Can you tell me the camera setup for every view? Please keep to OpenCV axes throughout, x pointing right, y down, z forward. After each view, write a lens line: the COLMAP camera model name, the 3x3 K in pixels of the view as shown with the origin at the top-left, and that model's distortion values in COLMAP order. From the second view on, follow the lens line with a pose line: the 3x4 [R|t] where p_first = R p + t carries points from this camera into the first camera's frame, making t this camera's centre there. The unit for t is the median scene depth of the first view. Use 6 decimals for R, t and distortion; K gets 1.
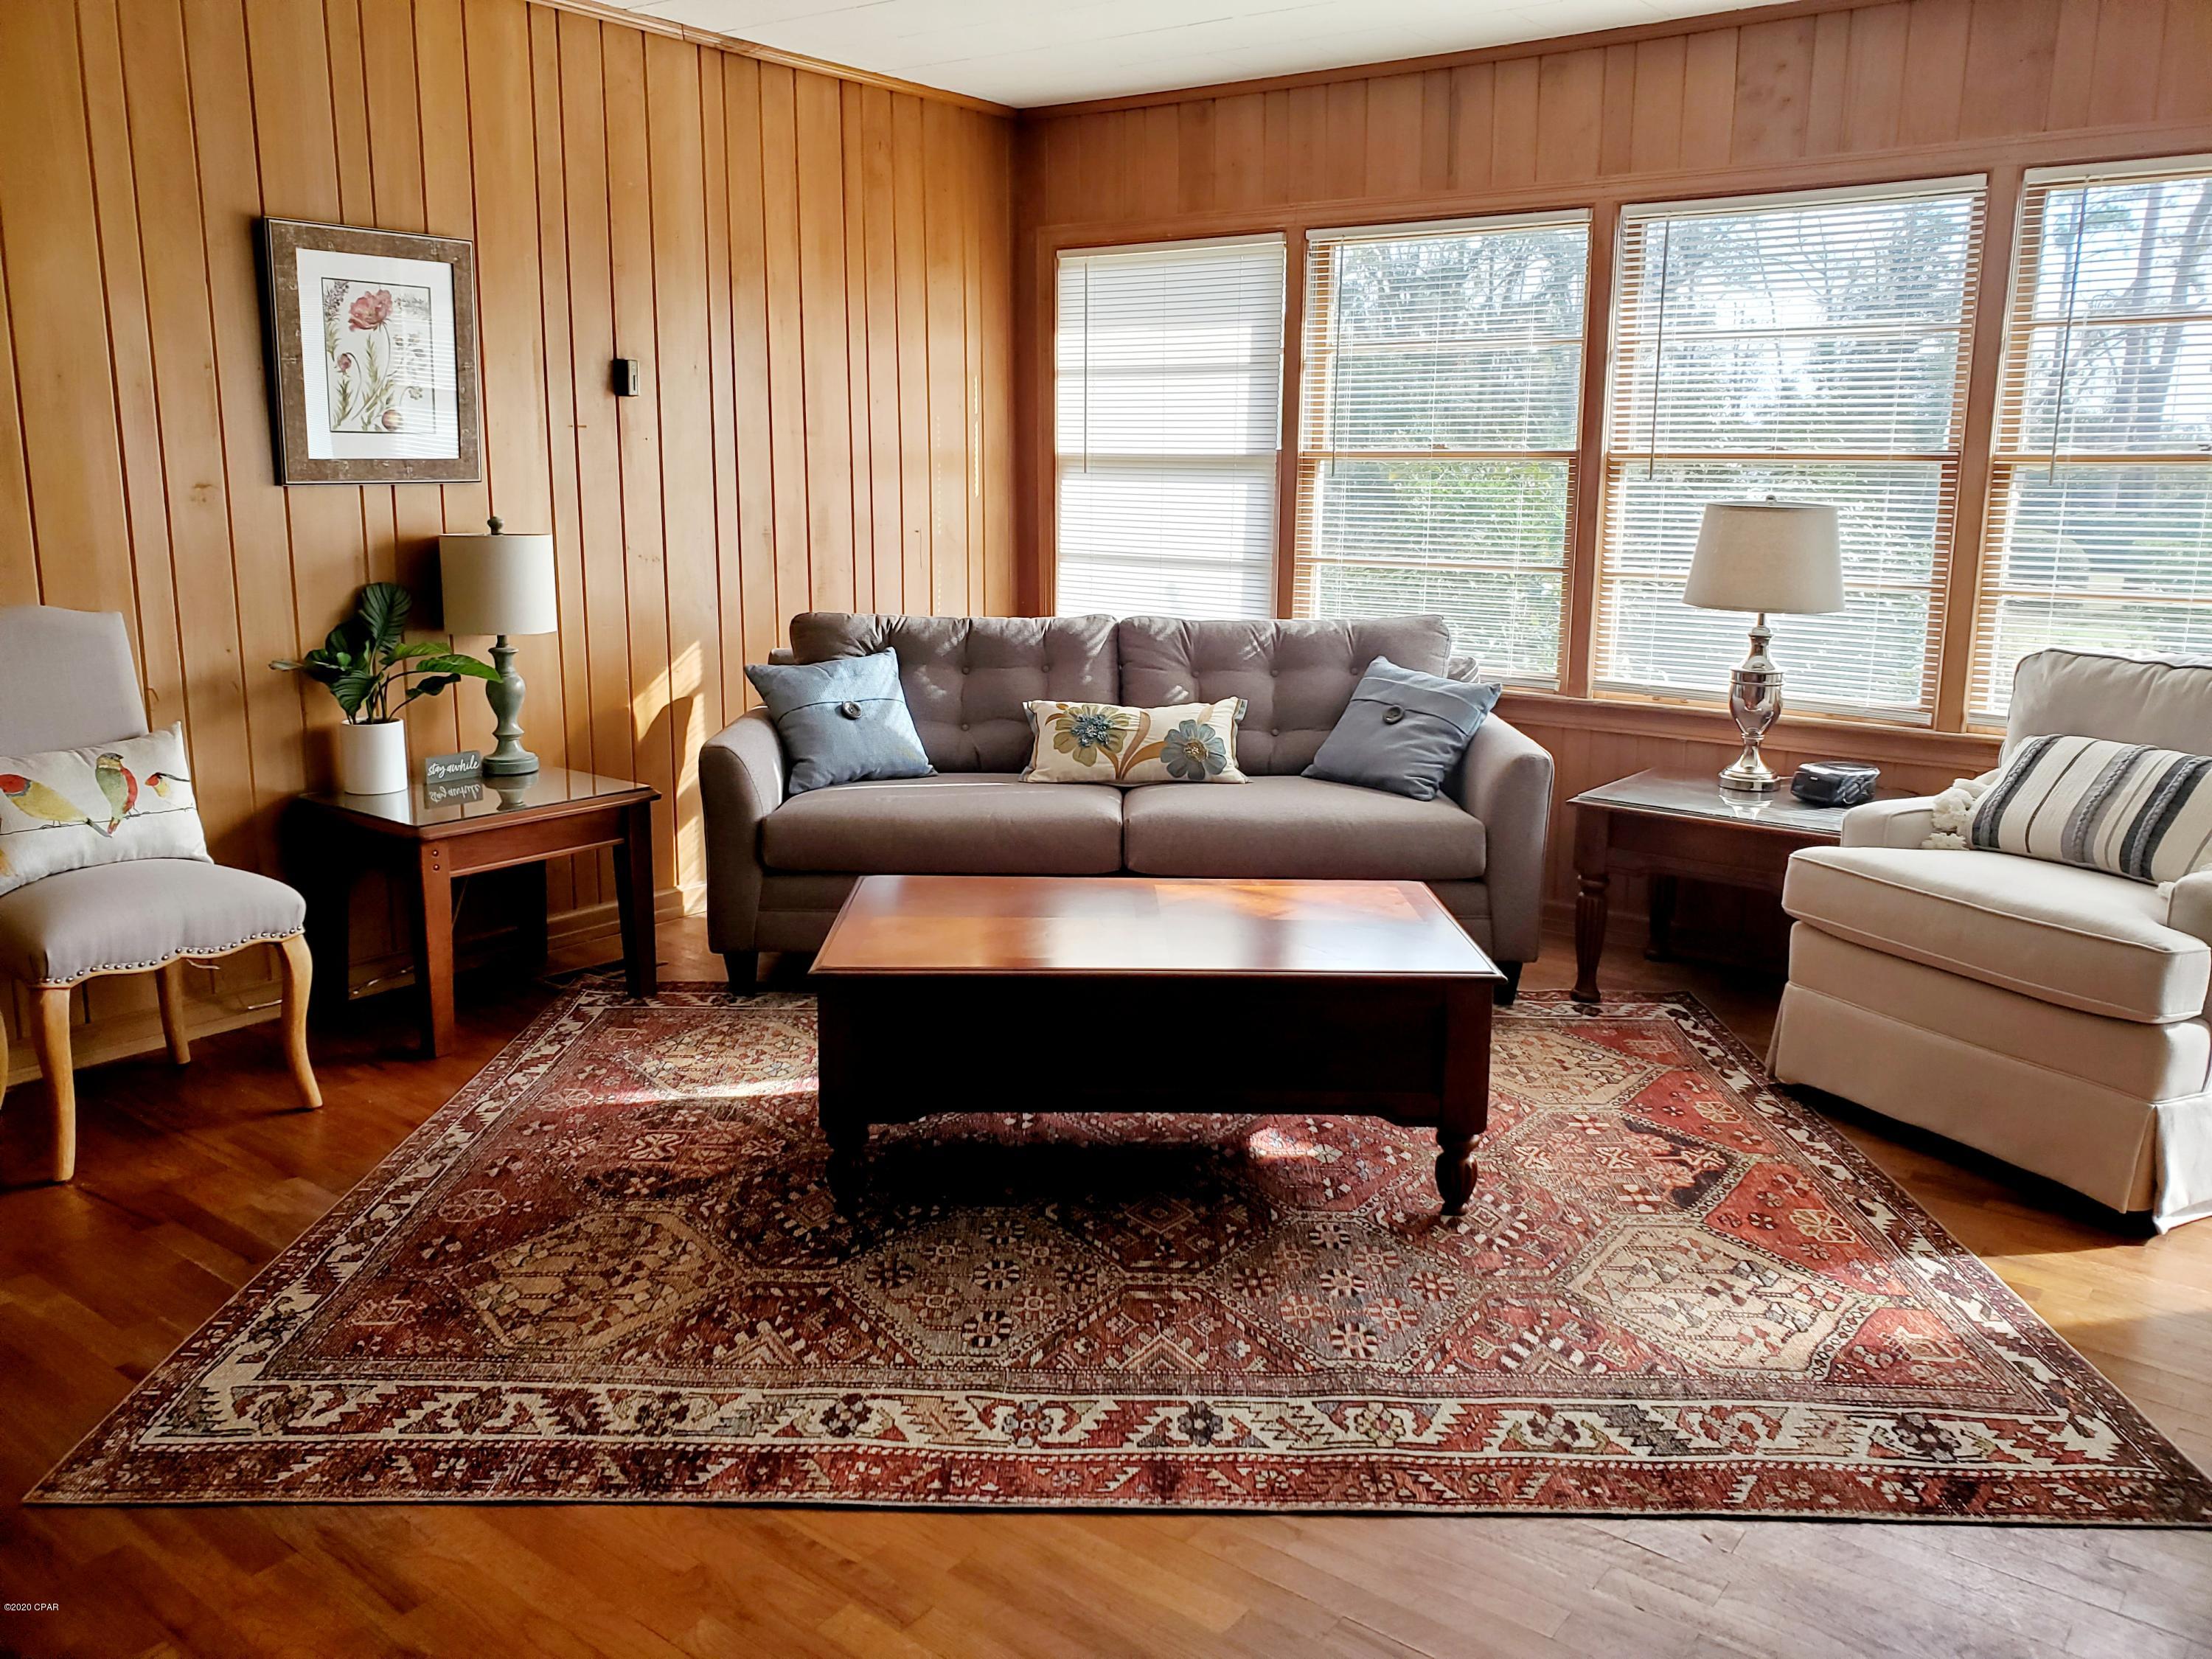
lens RADIAL K [[1752.0, 0, 1116.7], [0, 1752.0, 817.5], [0, 0, 1]] dist [-0.008278, 0.038540]
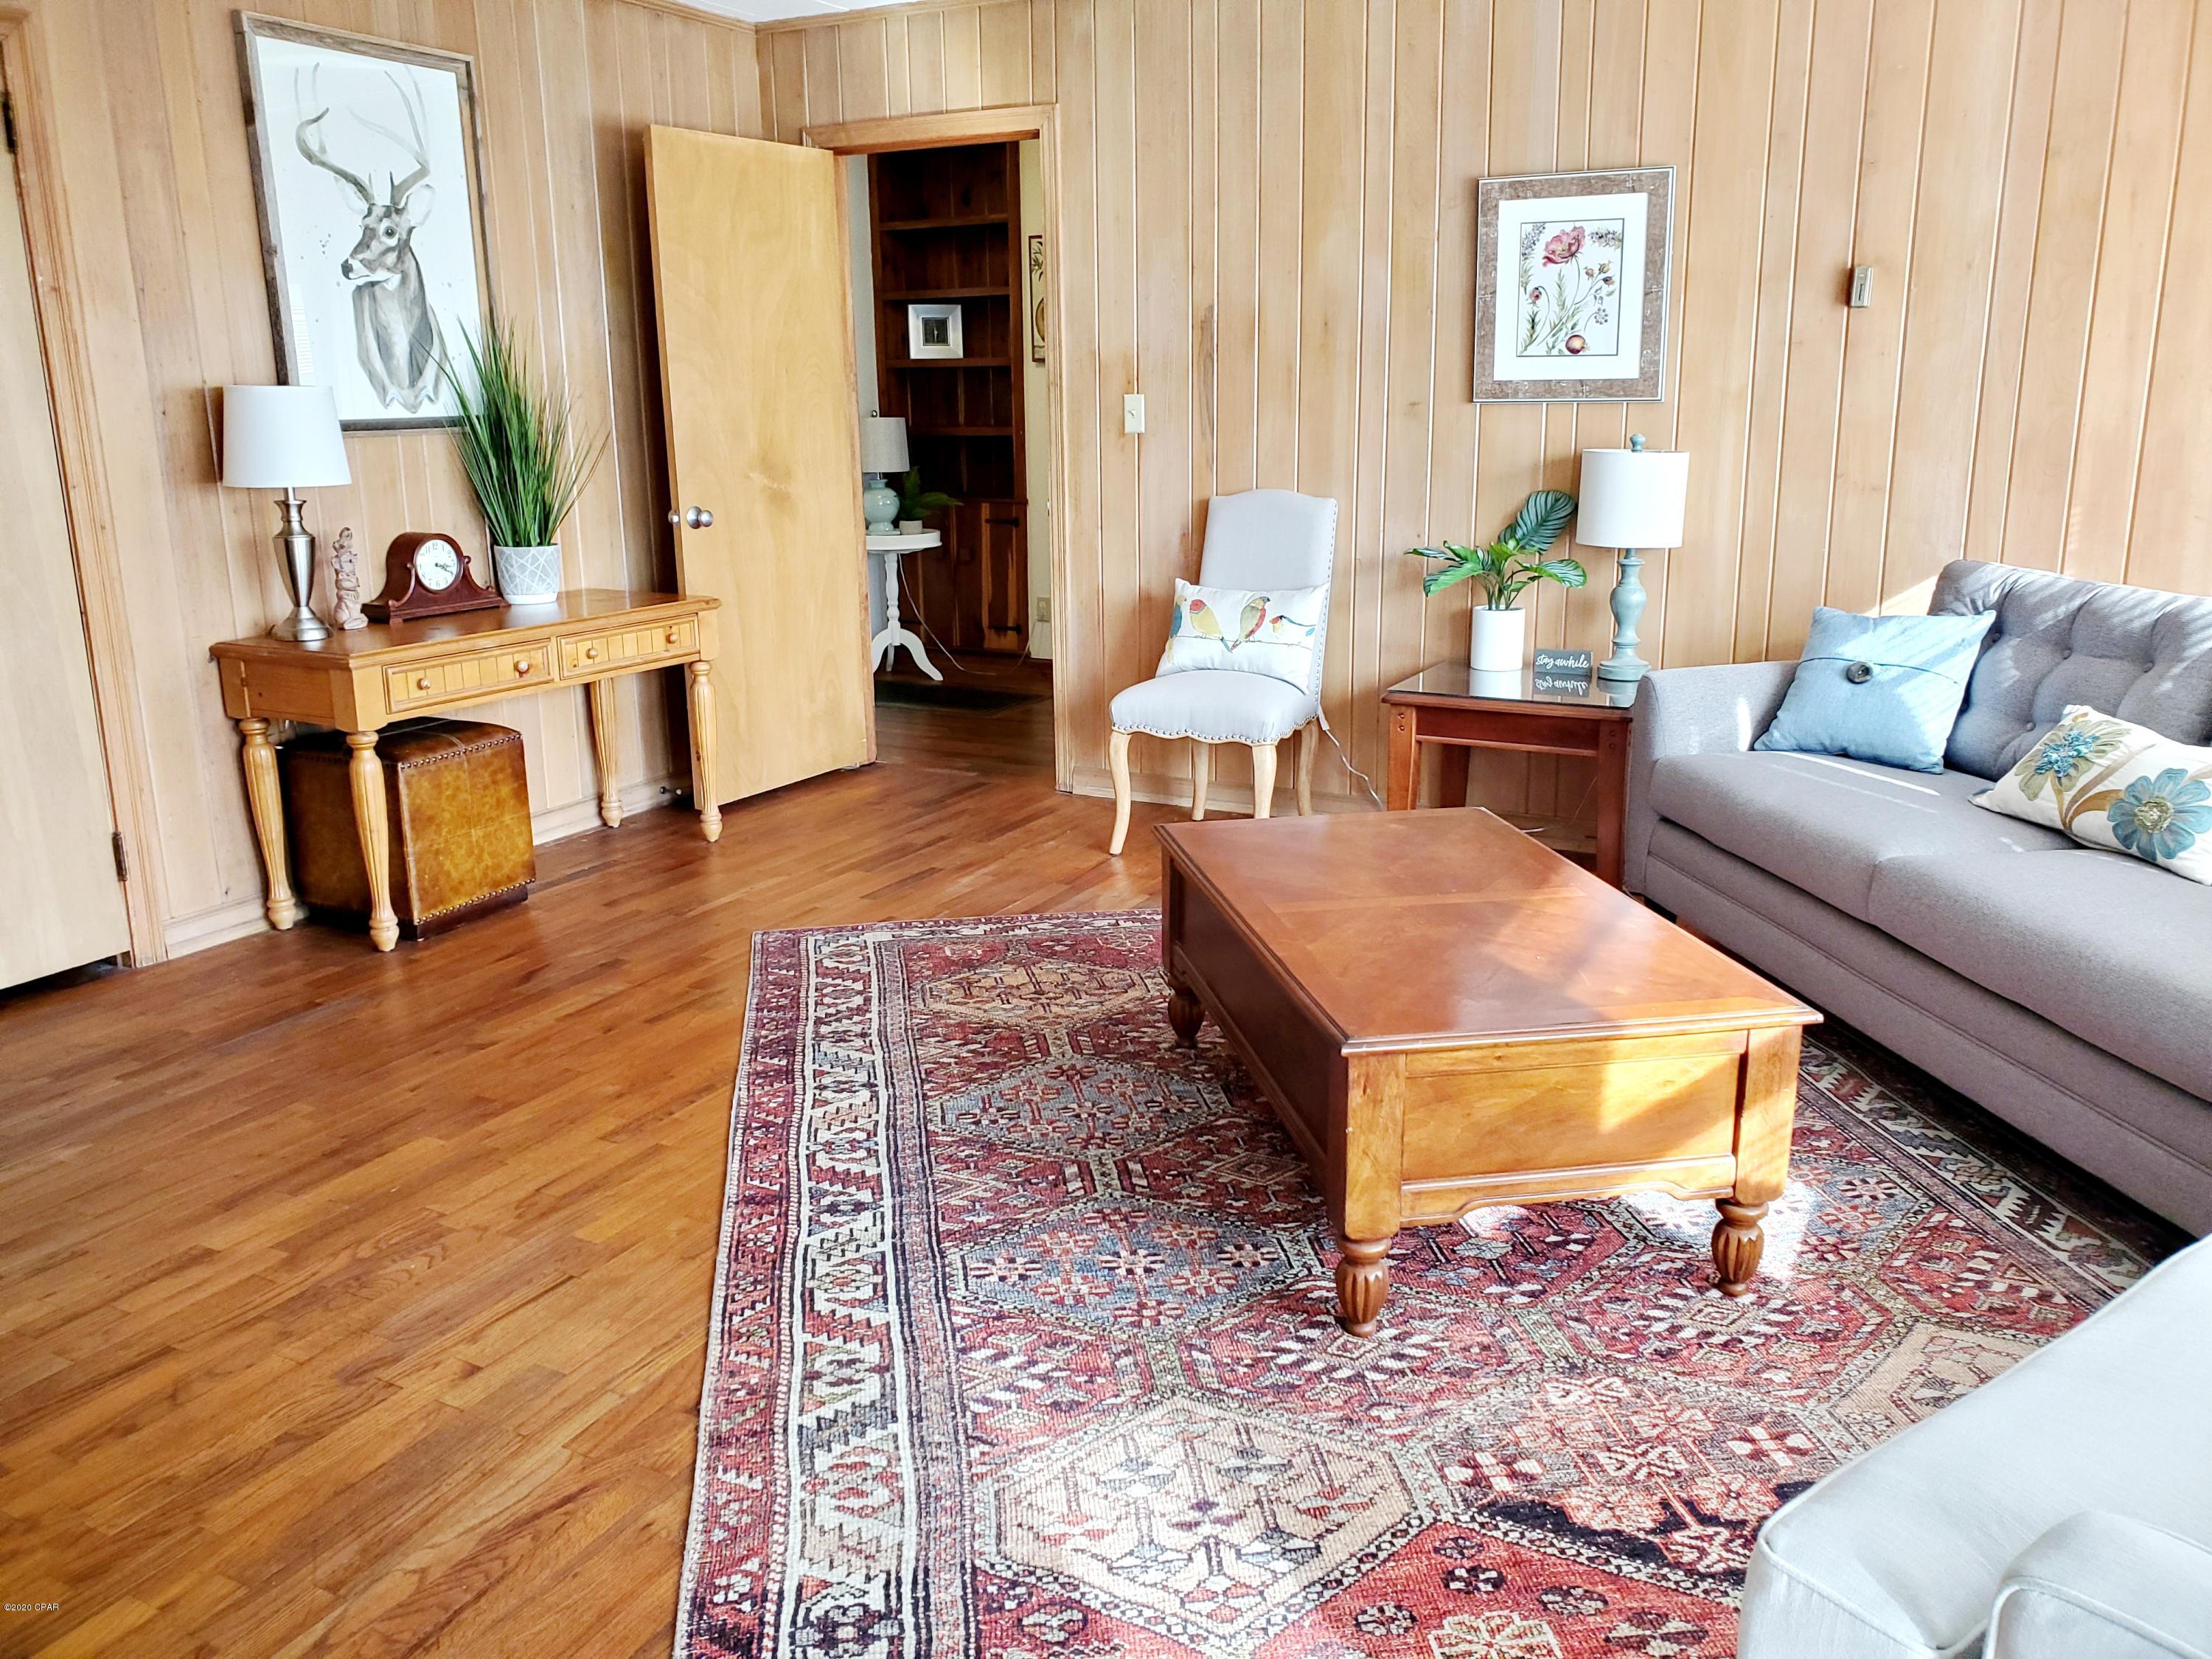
lens RADIAL K [[1752.0, 0, 1124.8], [0, 1752.0, 825.0], [0, 0, 1]] dist [-0.008278, 0.038540]
pose [[0.159788, 0.238083, -0.958011, 0.983355], [-0.190973, 0.959602, 0.206625, -0.154721], [0.968502, 0.149938, 0.198800, 0.780384]]
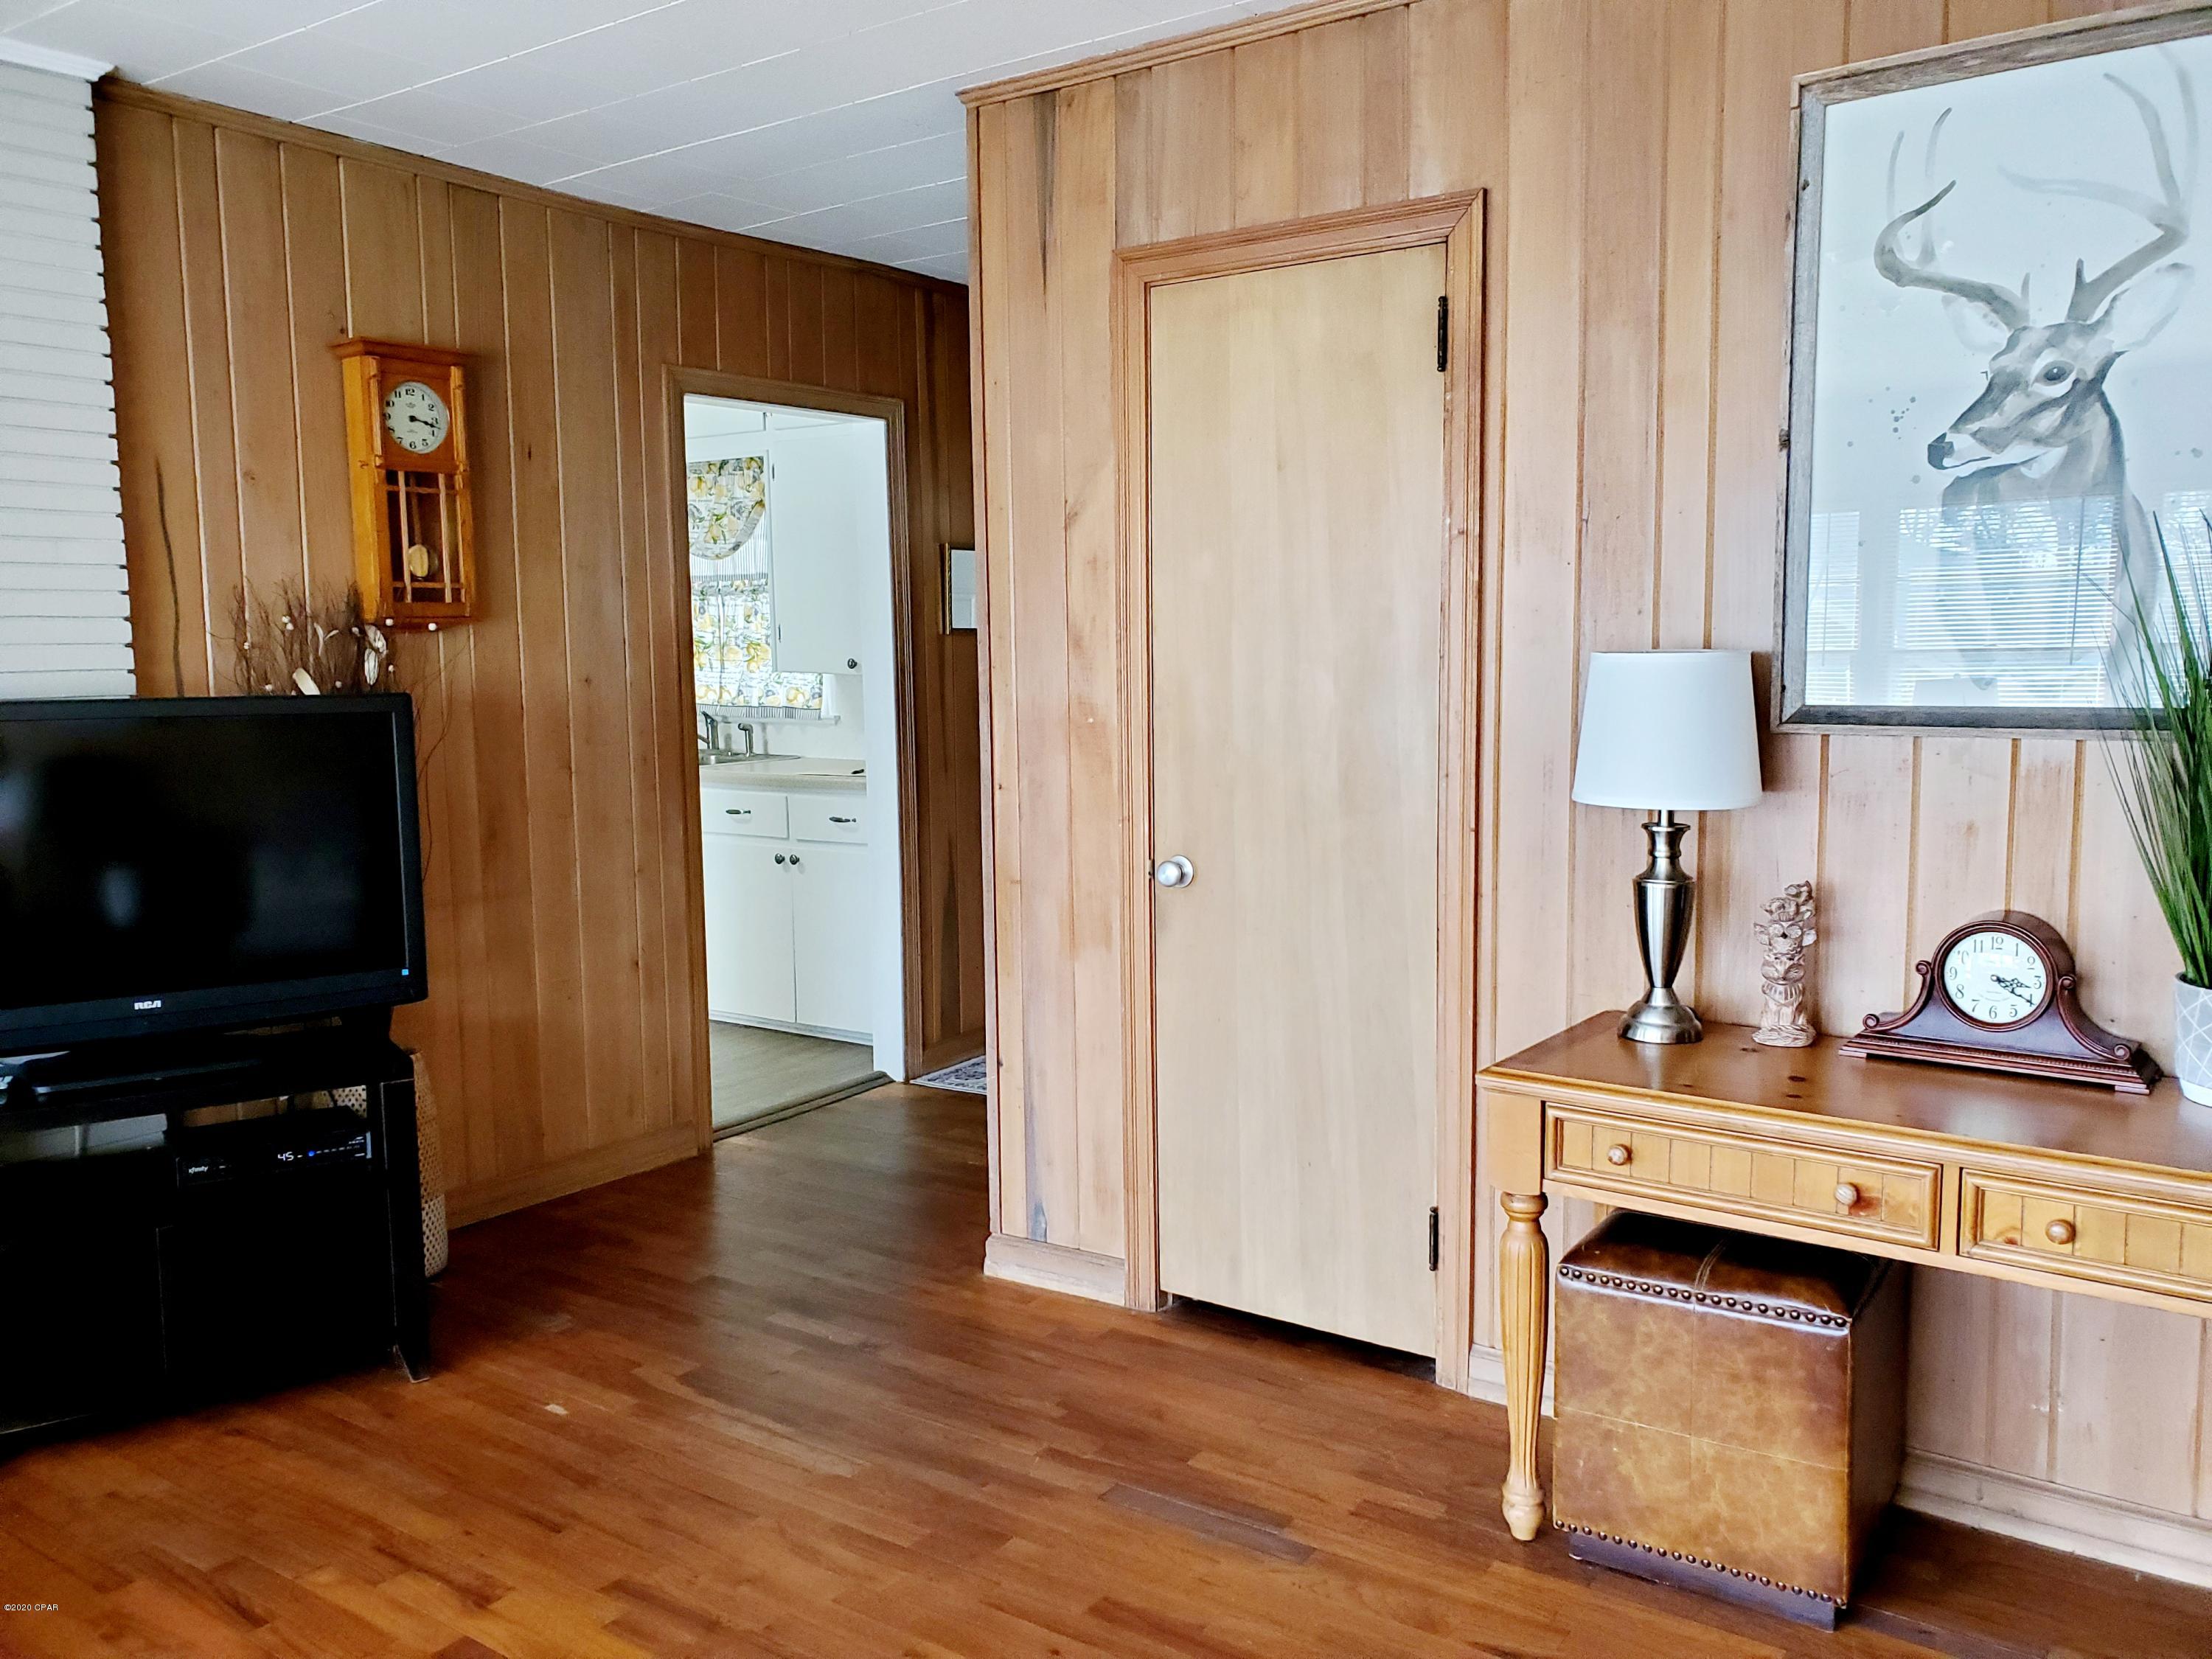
lens RADIAL K [[1752.0, 0, 1105.5], [0, 1752.0, 829.5], [0, 0, 1]] dist [-0.008278, 0.038540]
pose [[-0.999609, 0.007968, -0.026787, -0.257761], [-0.000675, 0.951325, 0.308188, -0.264398], [0.027939, 0.308086, -0.950948, 1.236598]]
